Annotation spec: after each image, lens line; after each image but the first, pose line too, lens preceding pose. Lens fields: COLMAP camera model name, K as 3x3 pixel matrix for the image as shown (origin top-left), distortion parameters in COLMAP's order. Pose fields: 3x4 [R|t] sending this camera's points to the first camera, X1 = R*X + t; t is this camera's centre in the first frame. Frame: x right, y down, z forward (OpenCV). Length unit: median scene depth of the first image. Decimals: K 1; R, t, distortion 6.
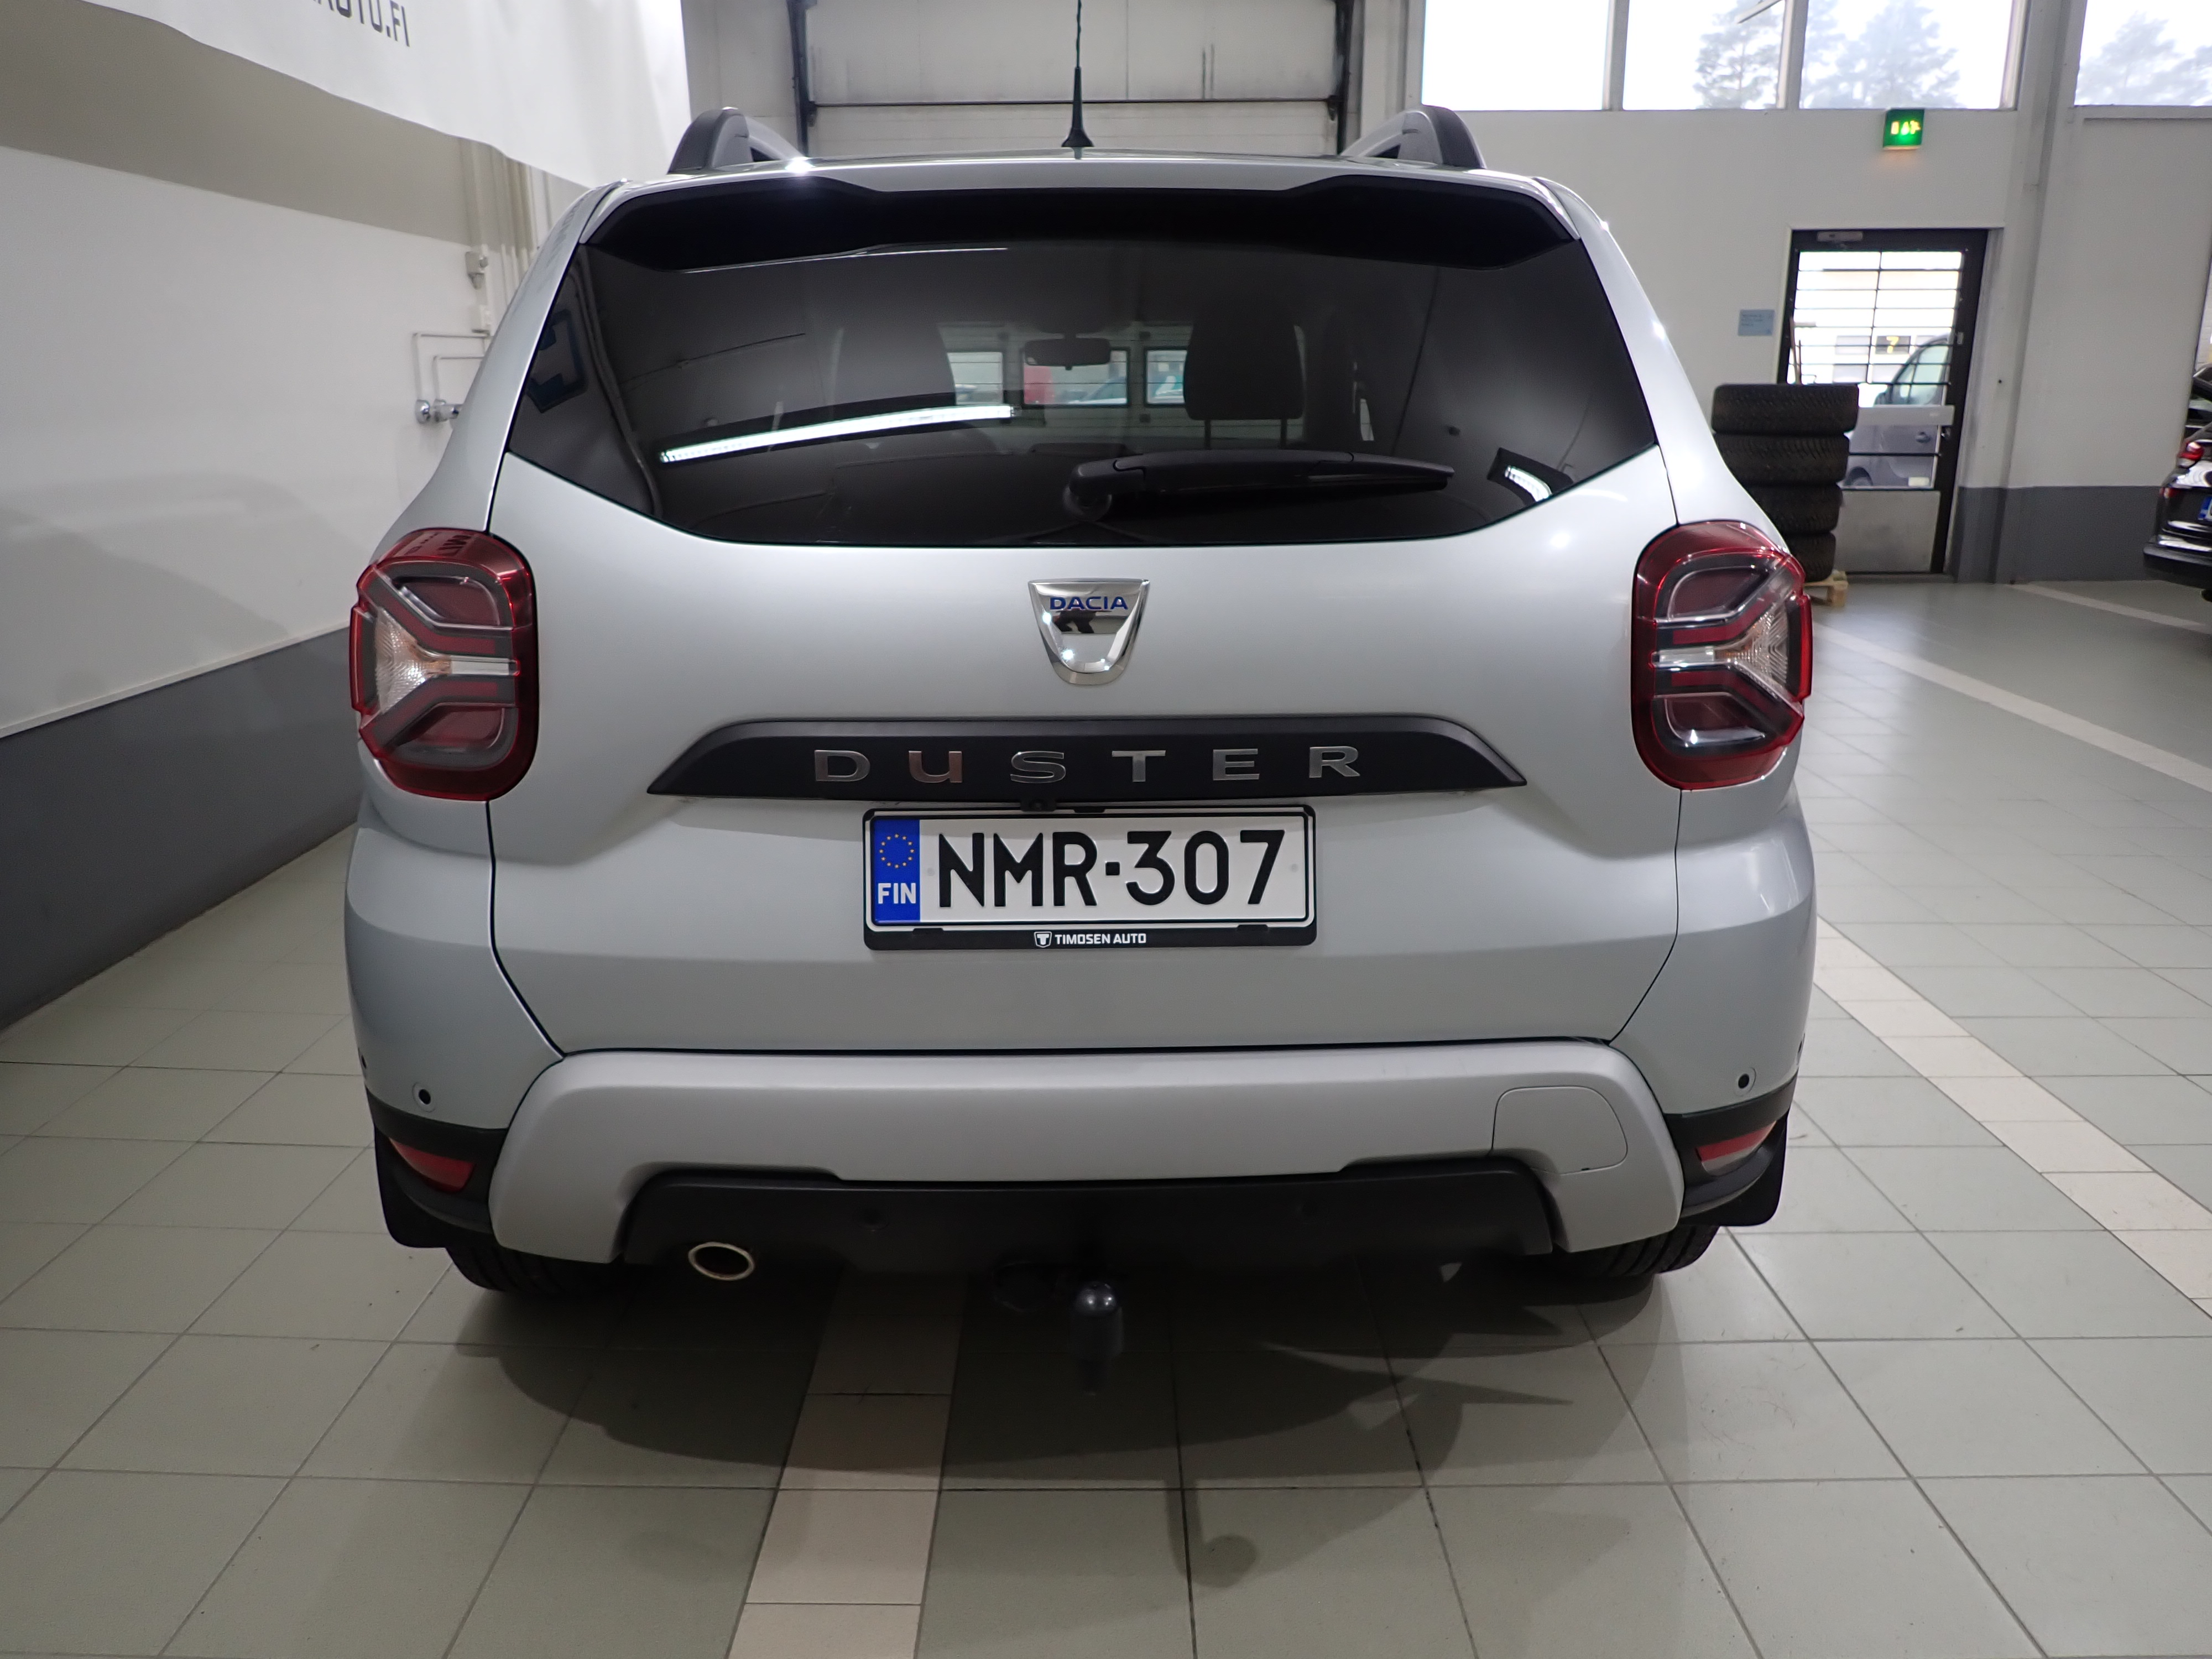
lens RADIAL K [[1595.3, 0, 1104.6], [0, 1595.3, 825.4], [0, 0, 1]] dist [-0.019429, 0.000272]
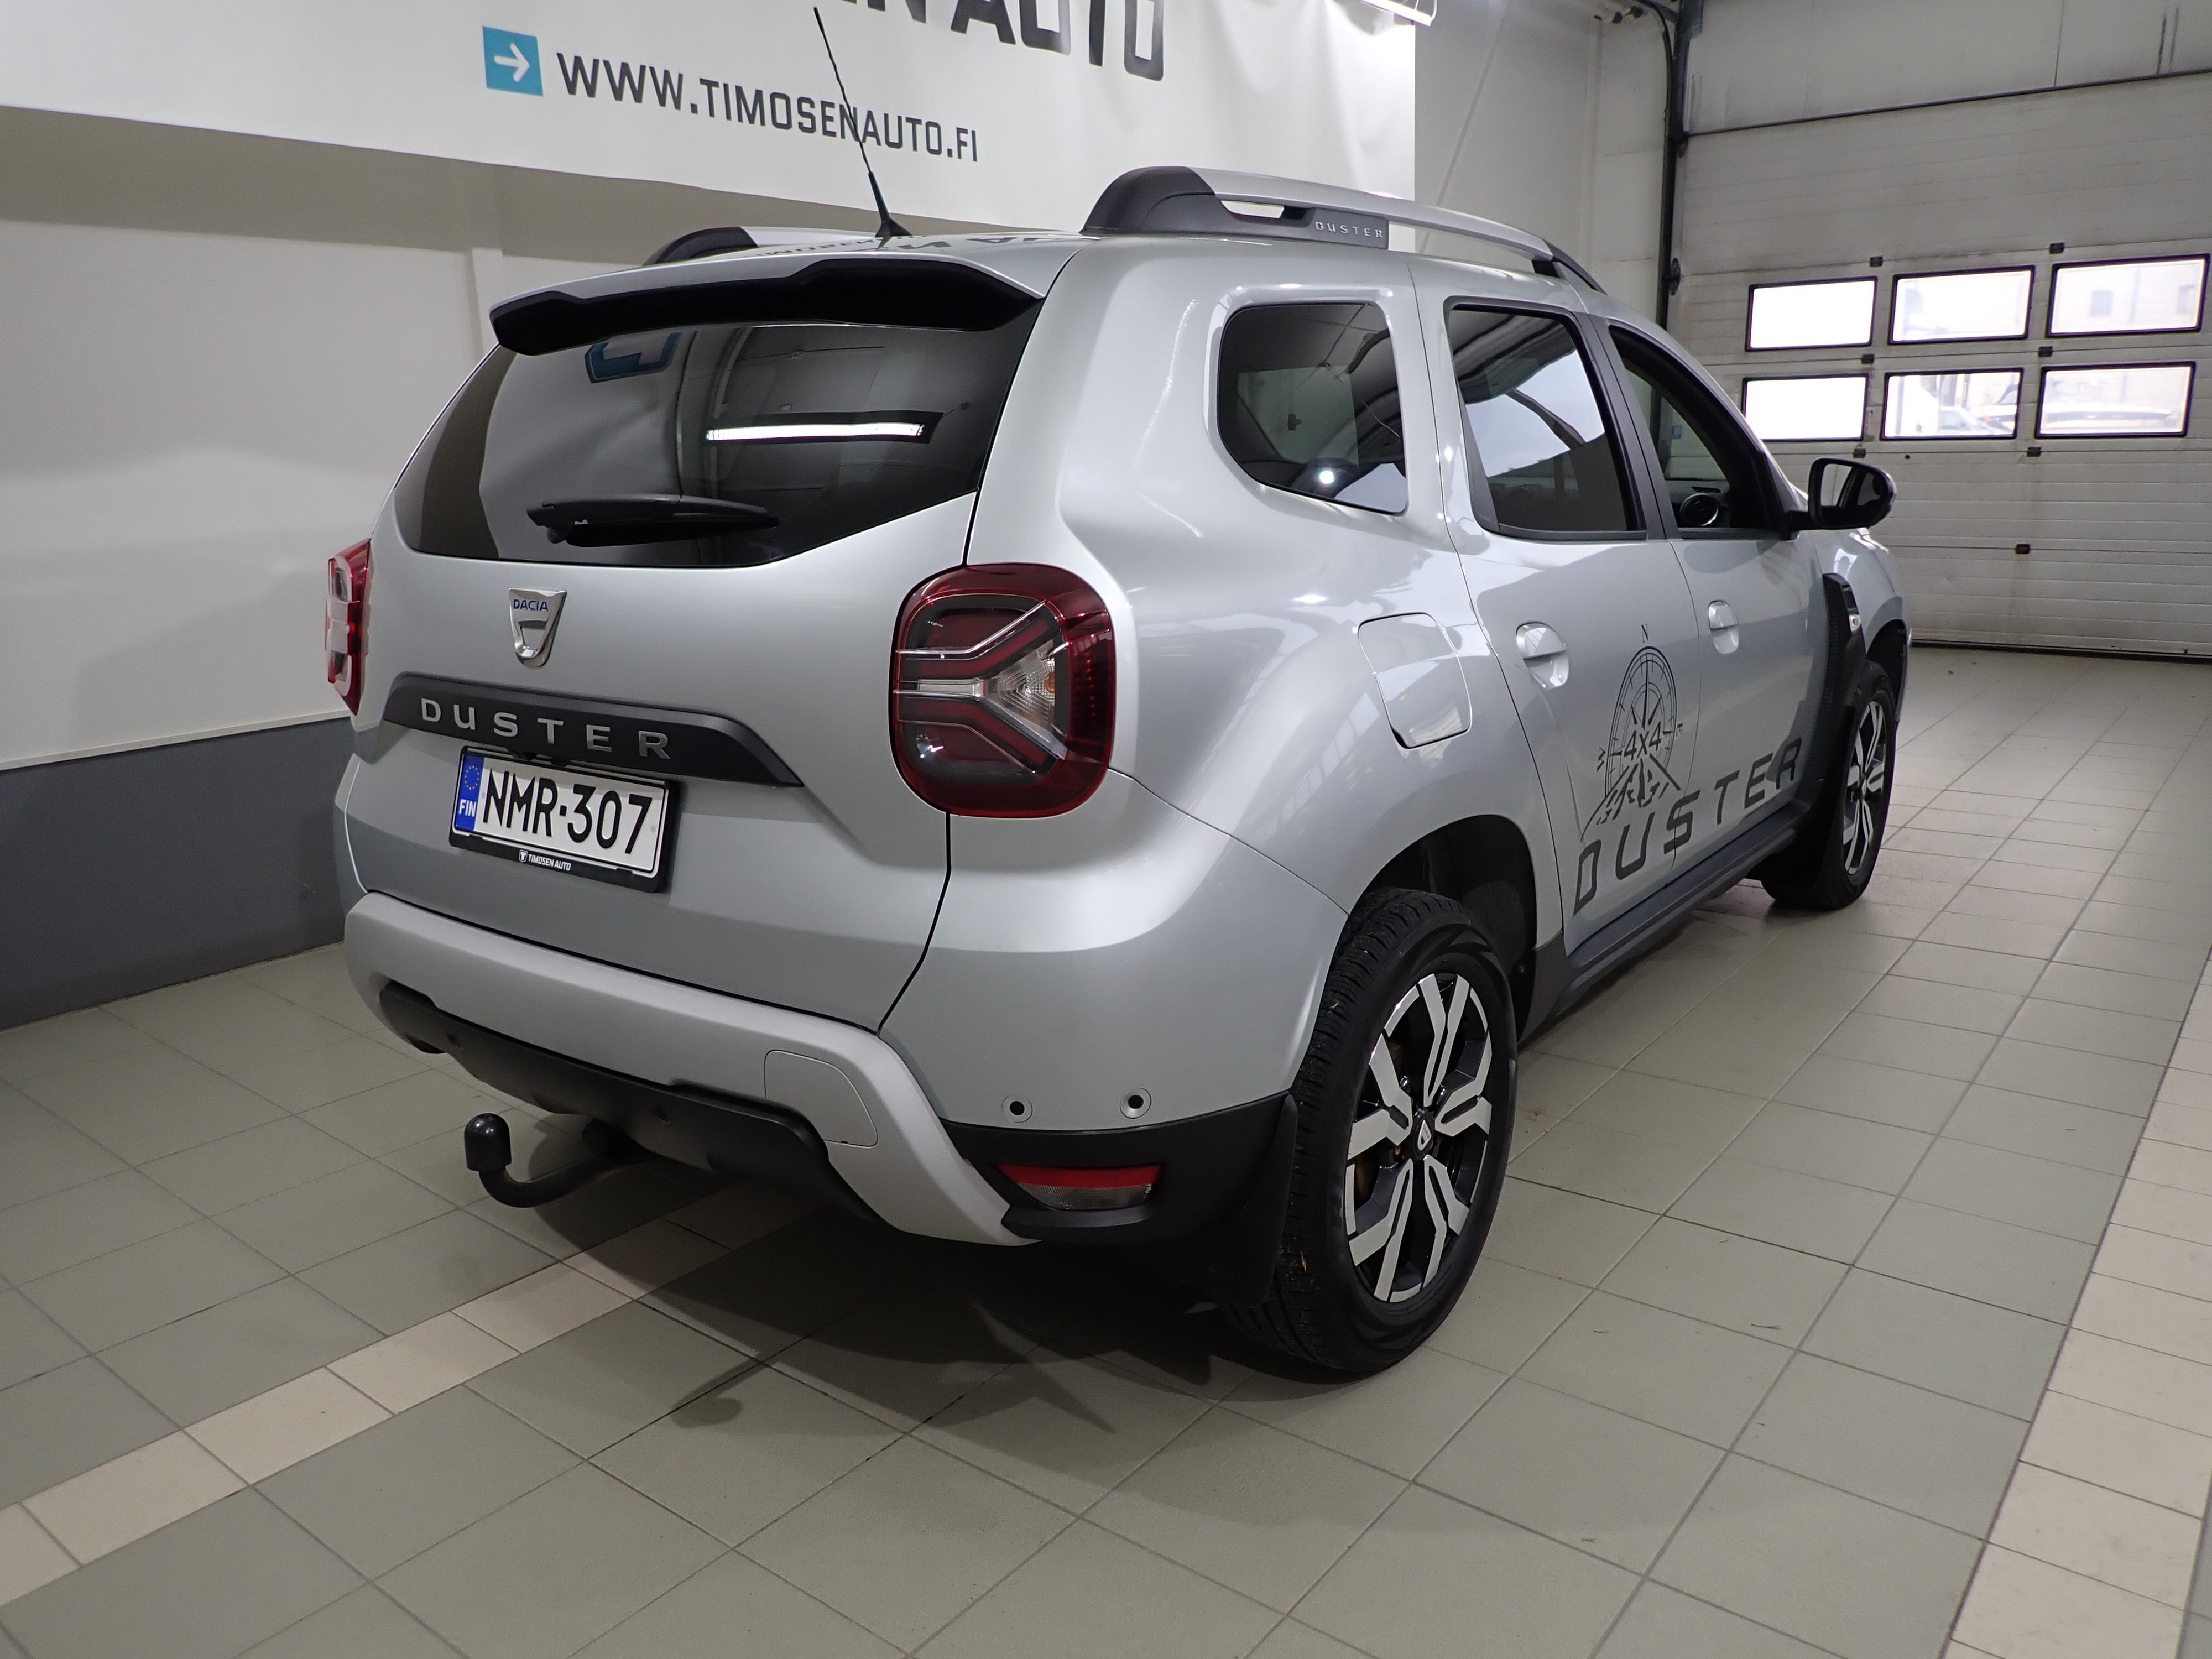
lens RADIAL K [[1595.3, 0, 1107.0], [0, 1595.3, 832.2], [0, 0, 1]] dist [-0.019429, 0.000272]
pose [[0.791572, 0.135686, -0.595821, 1.134674], [-0.145465, 0.988848, 0.031935, -0.061754], [0.593510, 0.061393, 0.802482, 0.219354]]
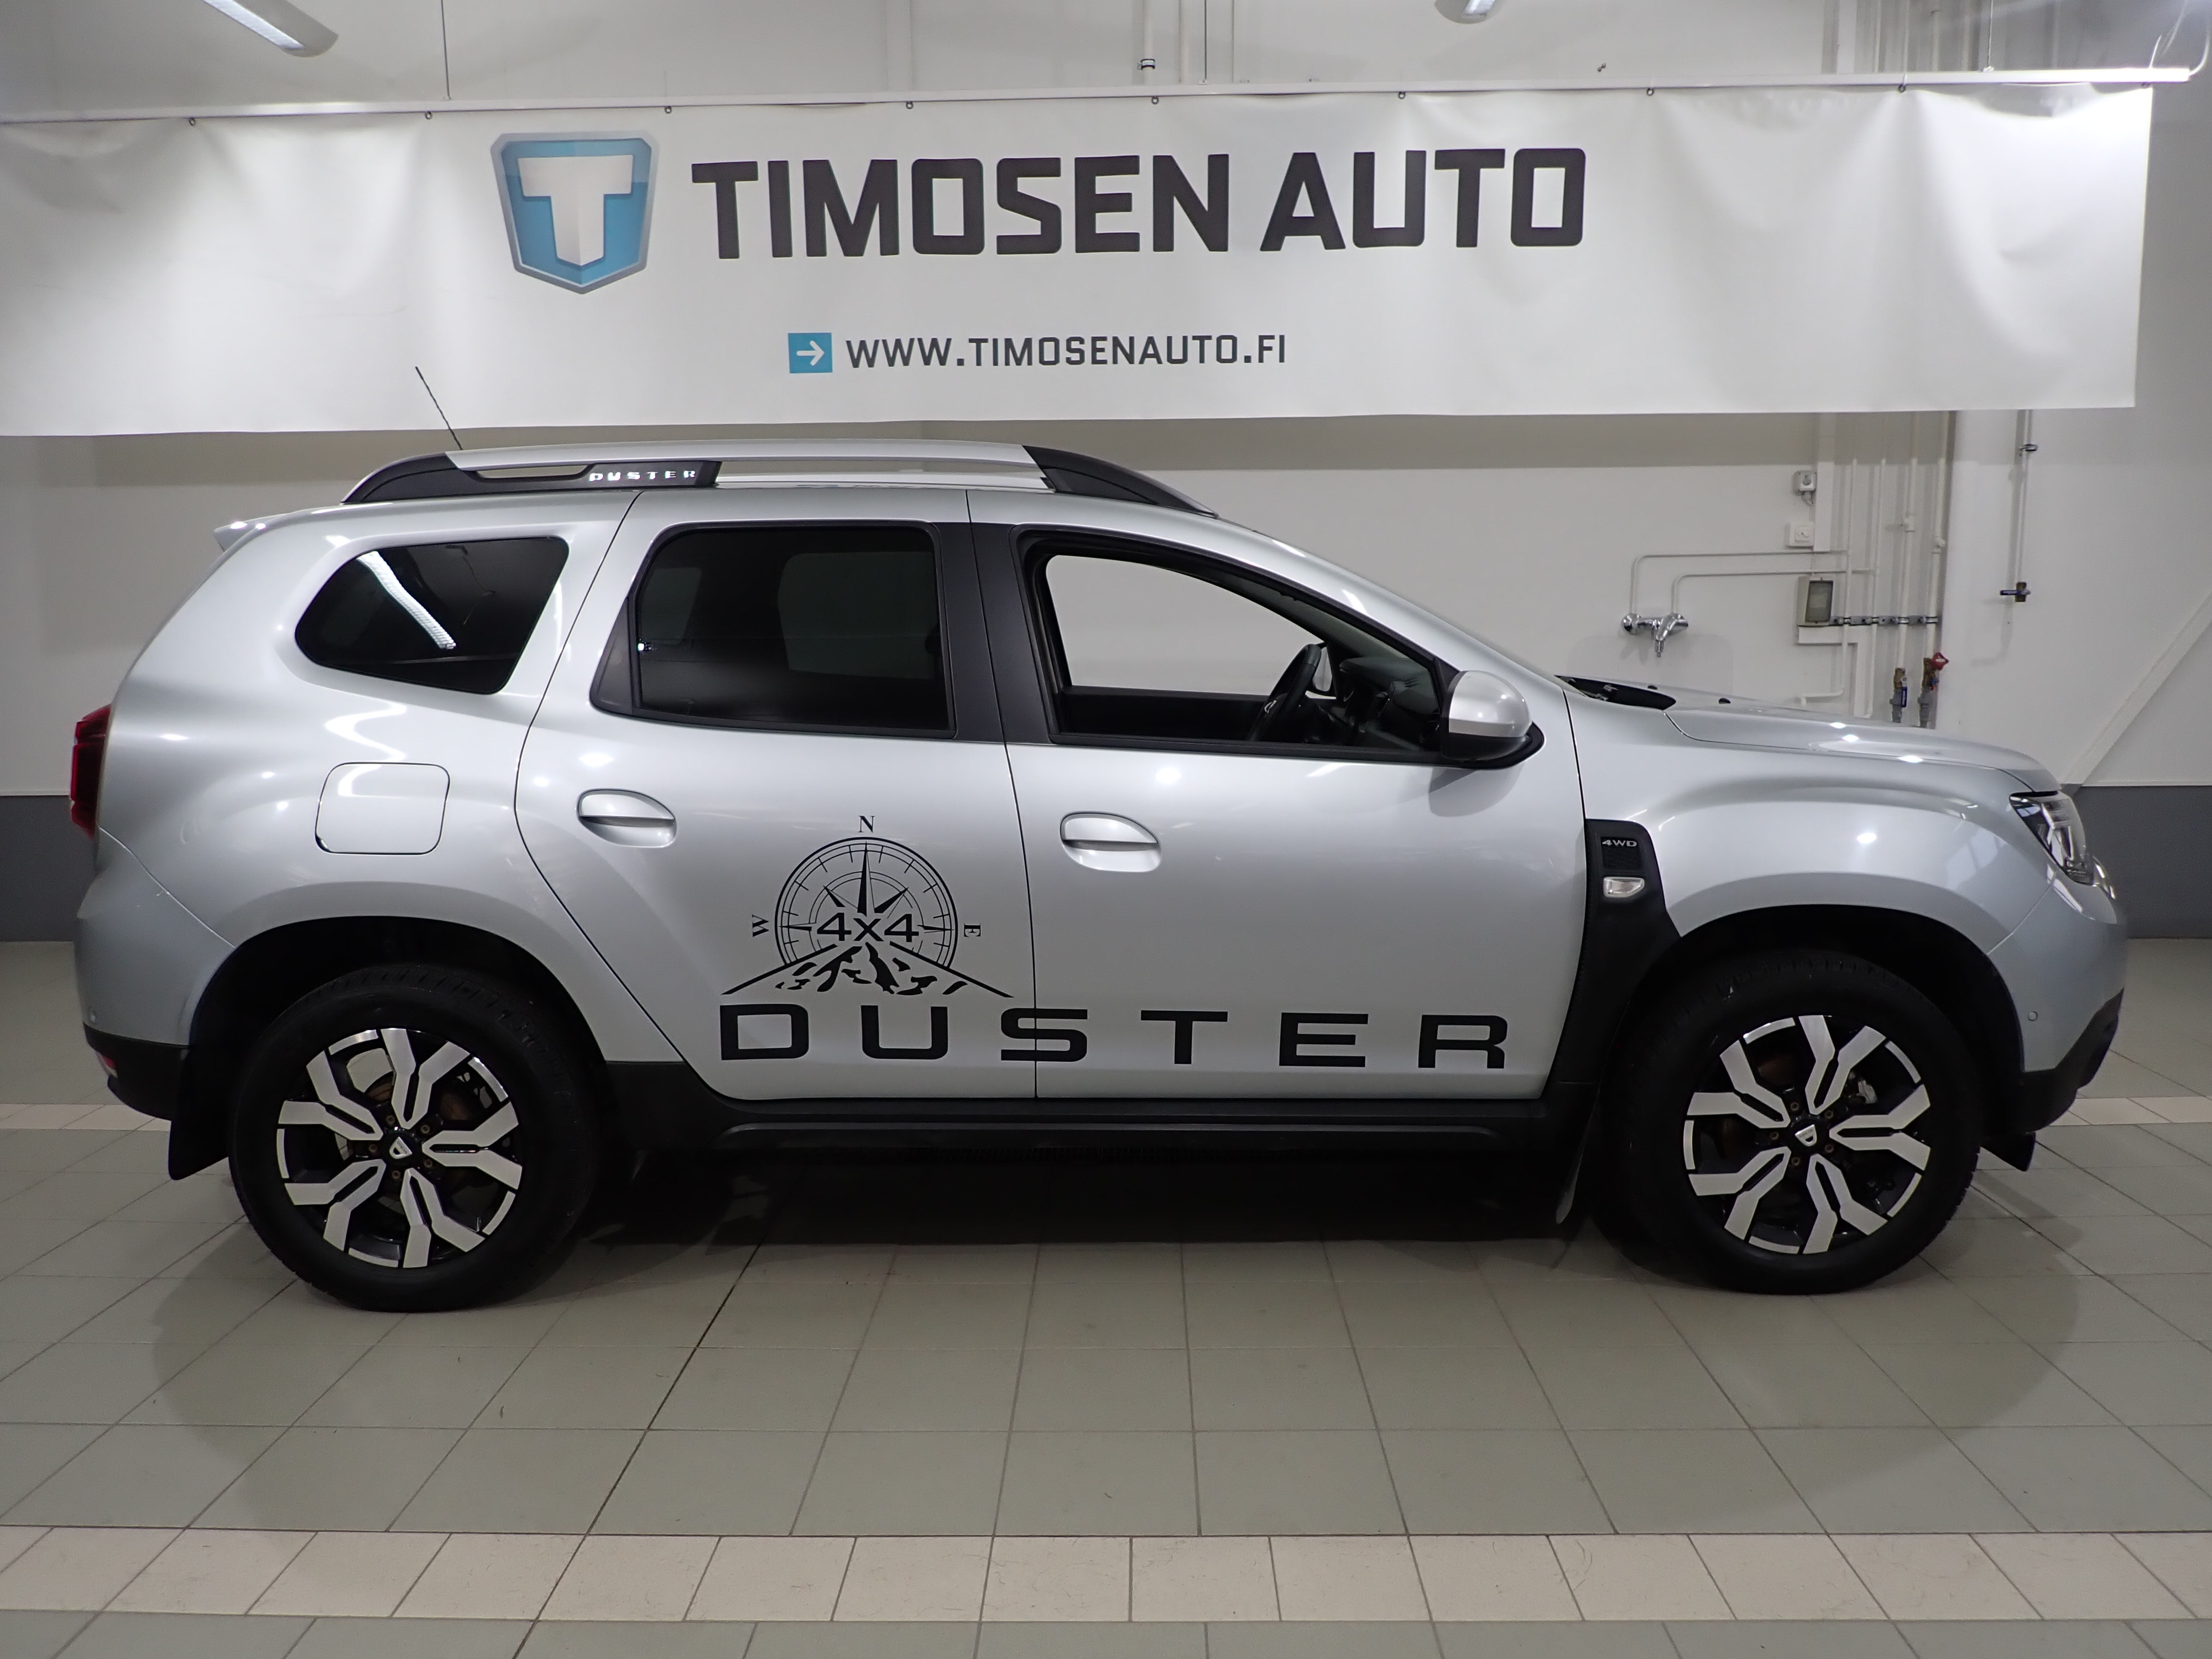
lens RADIAL K [[1595.3, 0, 1112.5], [0, 1595.3, 826.5], [0, 0, 1]] dist [-0.019429, 0.000272]
pose [[-0.003812, 0.148639, -0.988884, 2.401438], [-0.258835, 0.955044, 0.144551, -0.670387], [0.965914, 0.256509, 0.034833, 2.254577]]
